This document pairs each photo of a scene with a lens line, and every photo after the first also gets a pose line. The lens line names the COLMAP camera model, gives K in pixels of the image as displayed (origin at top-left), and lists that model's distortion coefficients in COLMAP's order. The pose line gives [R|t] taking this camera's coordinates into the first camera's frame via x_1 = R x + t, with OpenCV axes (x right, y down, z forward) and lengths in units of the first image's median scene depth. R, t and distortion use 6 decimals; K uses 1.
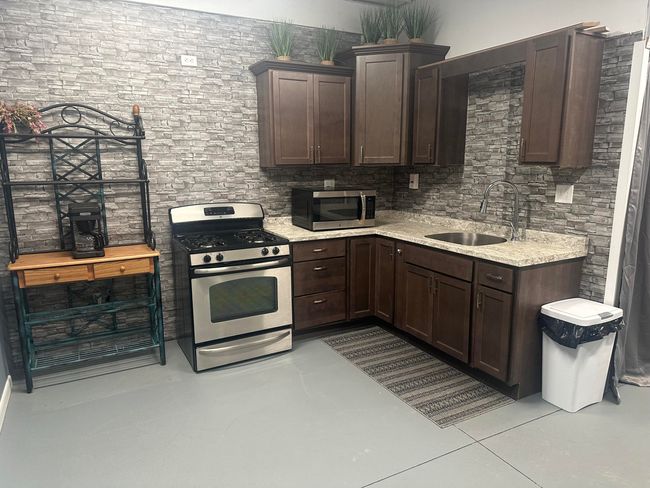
lens RADIAL K [[470.1, 0, 325.0], [0, 470.1, 244.0], [0, 0, 1]] dist [0.003935, -0.001672]
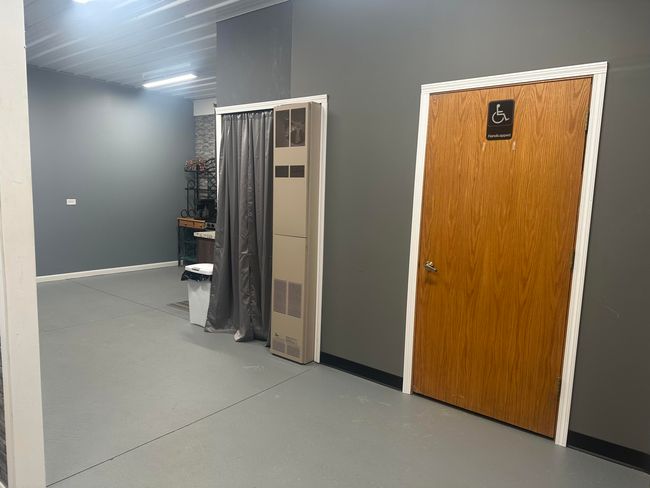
lens RADIAL K [[470.1, 0, 325.0], [0, 470.1, 244.0], [0, 0, 1]] dist [0.003935, -0.001672]
pose [[0.409845, 0.120125, -0.904211, 1.985176], [-0.202040, 0.978623, 0.038433, -0.075724], [0.889498, 0.166935, 0.425353, 0.565814]]
